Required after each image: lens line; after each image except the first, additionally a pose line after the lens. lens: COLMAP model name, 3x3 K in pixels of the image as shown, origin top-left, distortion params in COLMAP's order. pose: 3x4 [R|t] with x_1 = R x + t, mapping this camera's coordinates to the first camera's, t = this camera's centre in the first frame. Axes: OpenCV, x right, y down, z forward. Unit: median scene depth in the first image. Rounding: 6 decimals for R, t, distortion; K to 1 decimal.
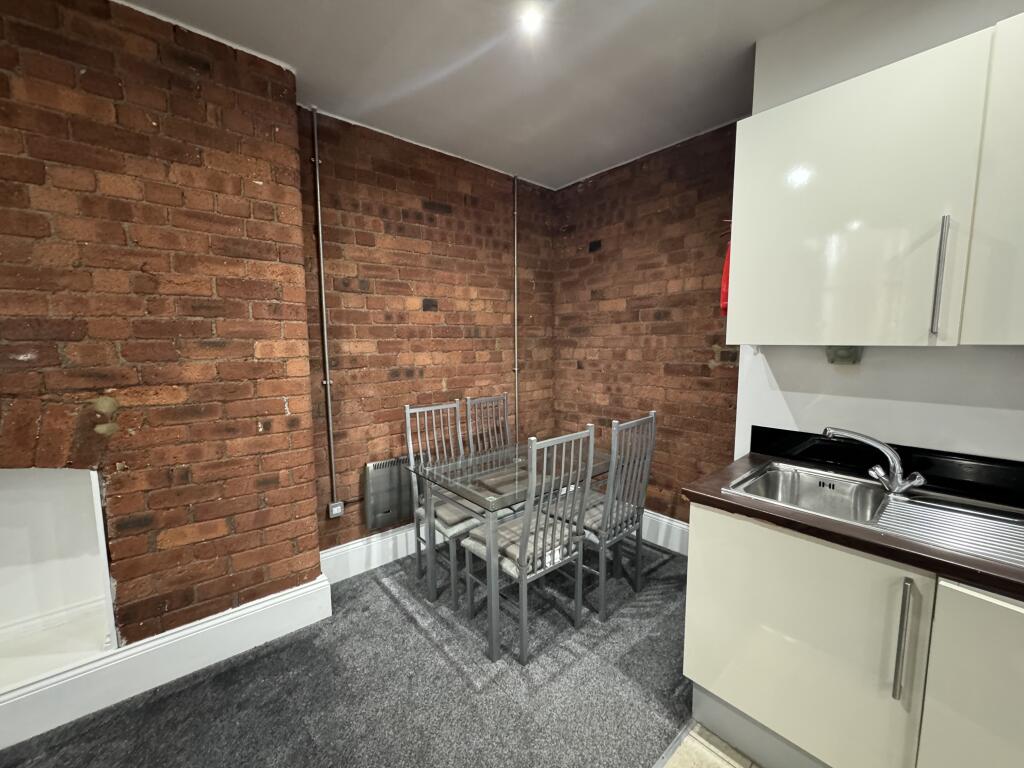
lens RADIAL K [[406.9, 0, 512.0], [0, 406.9, 384.0], [0, 0, 1]] dist [-0.002844, 0.000500]
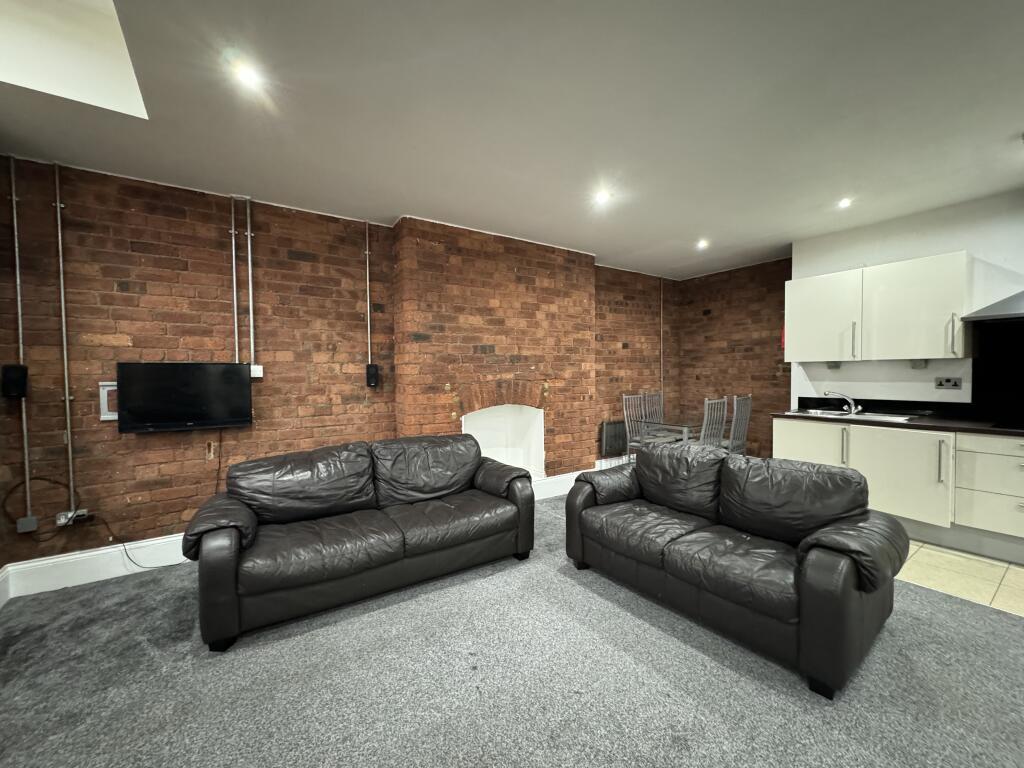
lens RADIAL K [[406.9, 0, 512.0], [0, 406.9, 384.0], [0, 0, 1]] dist [-0.002844, 0.000500]
pose [[0.993454, -0.002817, -0.114202, -0.532809], [-0.005780, 0.997176, -0.074878, 0.145133], [0.114090, 0.075048, 0.990632, -1.032970]]
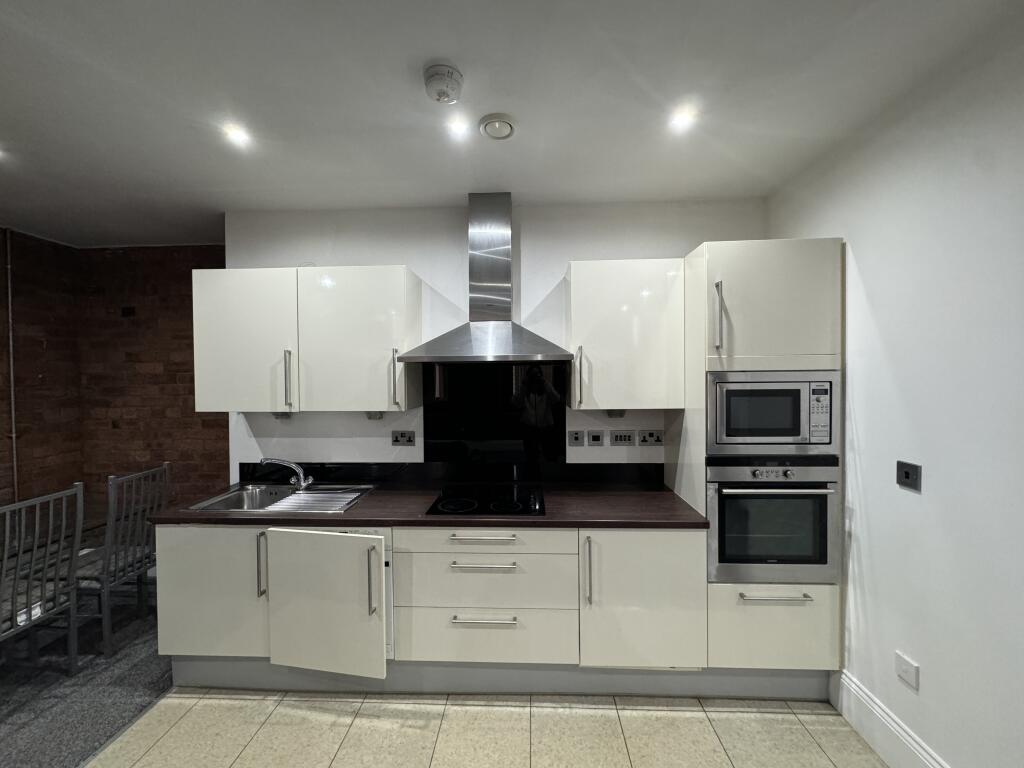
lens RADIAL K [[405.4, 0, 512.0], [0, 405.4, 384.0], [0, 0, 1]] dist [0.000514, 0.000314]
pose [[0.690524, -0.012995, 0.723193, 0.148534], [0.080130, 0.995059, -0.058631, -0.010751], [-0.718858, 0.098435, 0.688153, -0.497959]]
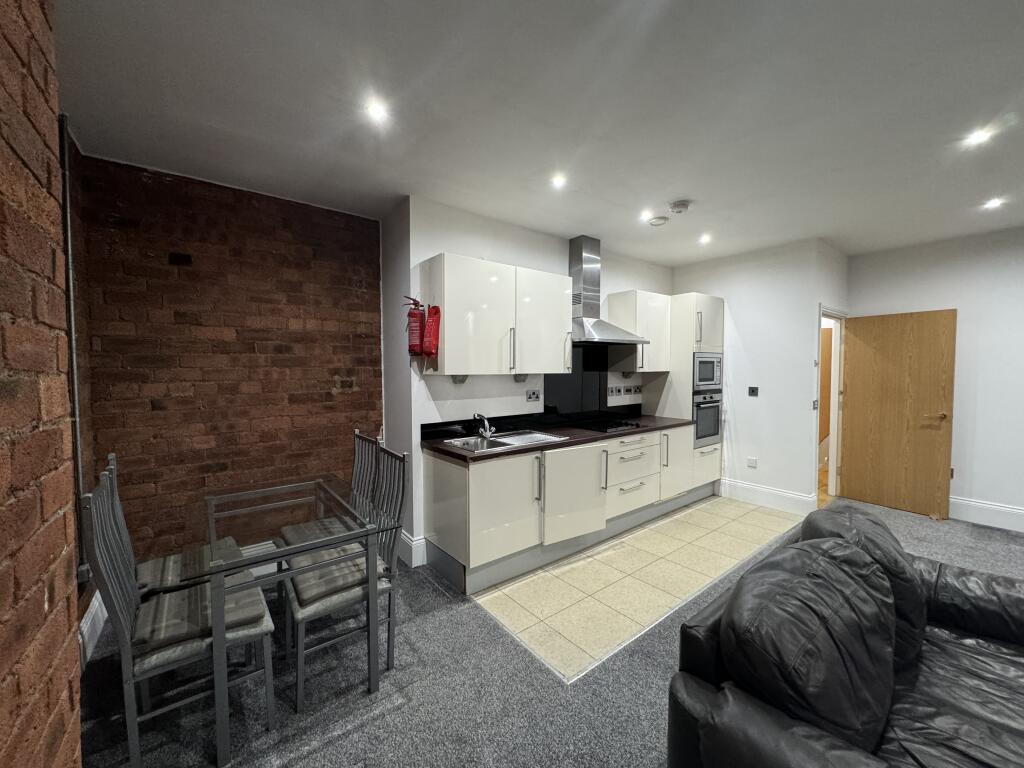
lens RADIAL K [[406.9, 0, 512.0], [0, 406.9, 384.0], [0, 0, 1]] dist [-0.002844, 0.000500]
pose [[0.049398, -0.031980, 0.998267, -0.689707], [0.107414, 0.993860, 0.026524, -0.042499], [-0.992986, 0.105918, 0.052529, 0.364526]]
